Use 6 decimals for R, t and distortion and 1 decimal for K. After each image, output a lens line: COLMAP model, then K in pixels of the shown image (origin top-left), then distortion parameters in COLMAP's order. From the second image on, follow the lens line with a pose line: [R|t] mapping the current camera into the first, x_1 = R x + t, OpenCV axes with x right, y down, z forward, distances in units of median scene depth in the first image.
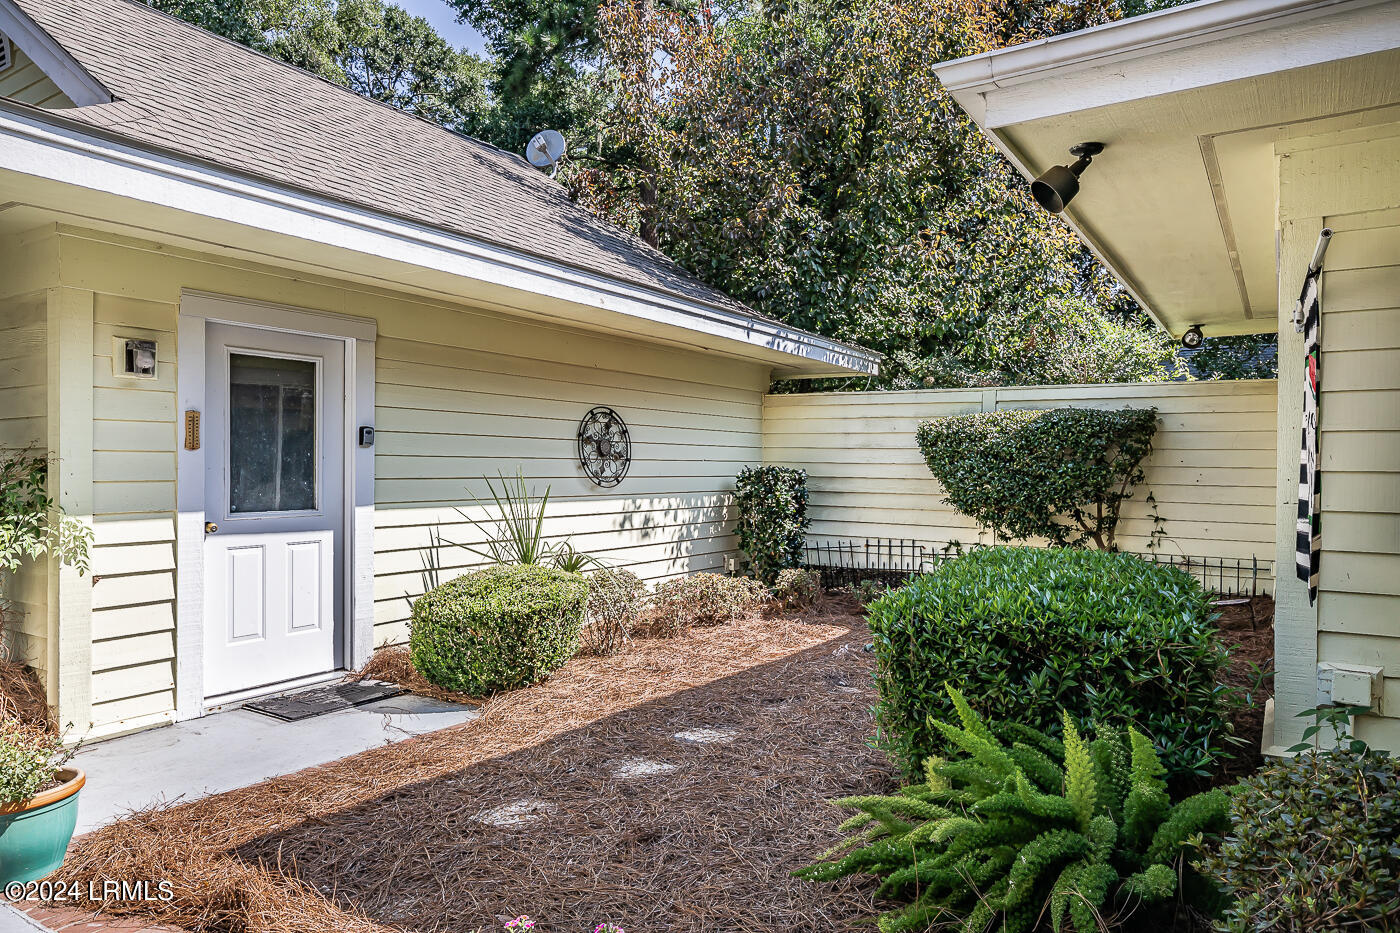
lens RADIAL K [[918.5, 0, 700.0], [0, 918.5, 466.5], [0, 0, 1]] dist [0.001399, 0.000172]
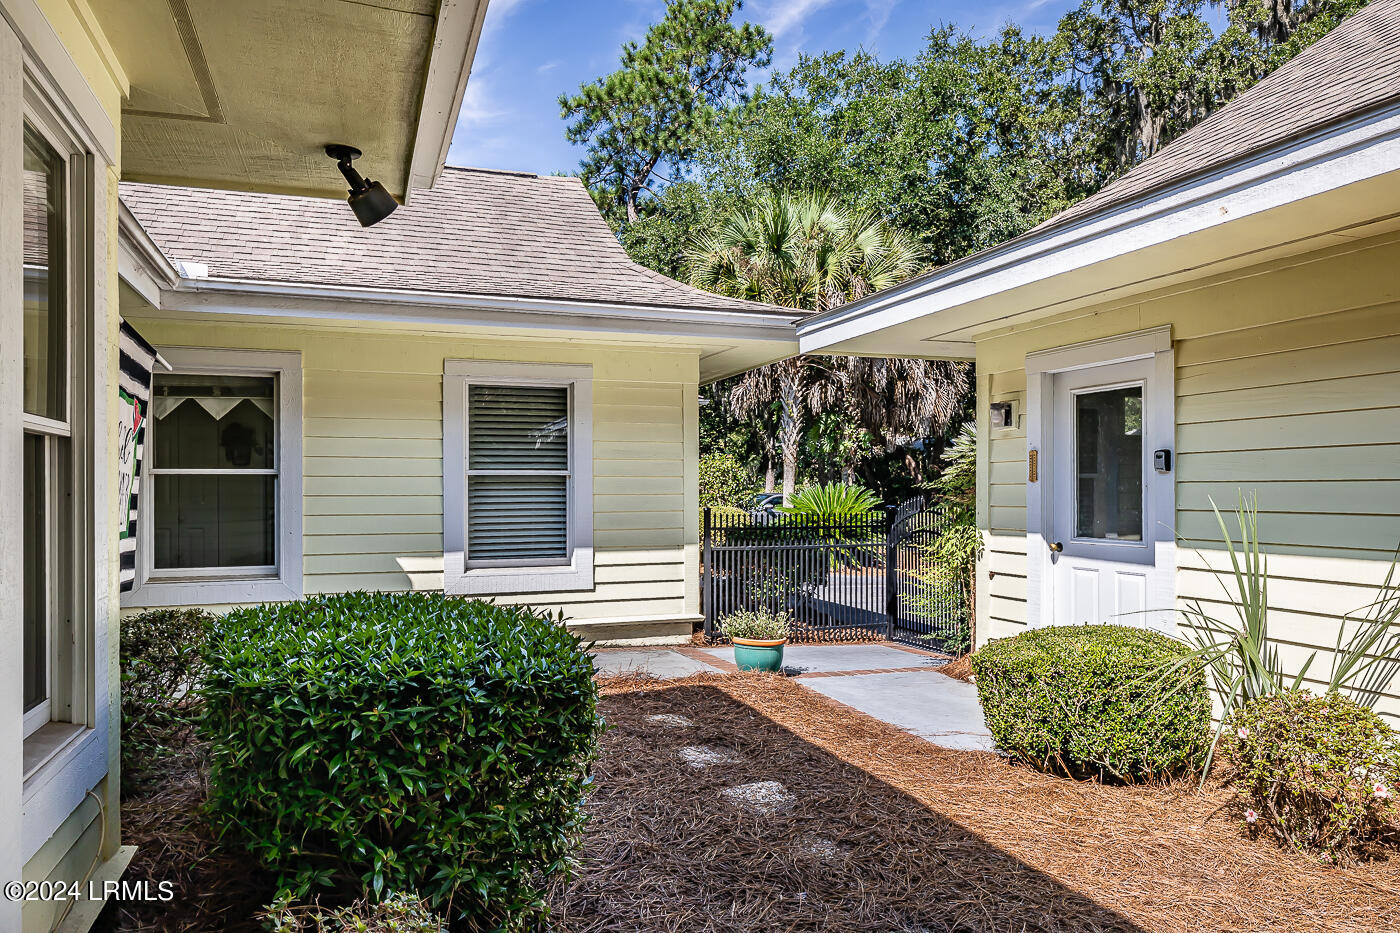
lens RADIAL K [[925.9, 0, 701.7], [0, 925.9, 494.1], [0, 0, 1]] dist [-0.000750, 0.000004]
pose [[-0.588791, -0.004896, -0.808271, 0.674166], [-0.000677, 0.999984, -0.005565, 0.005024], [0.808285, -0.002730, -0.588785, 1.295934]]
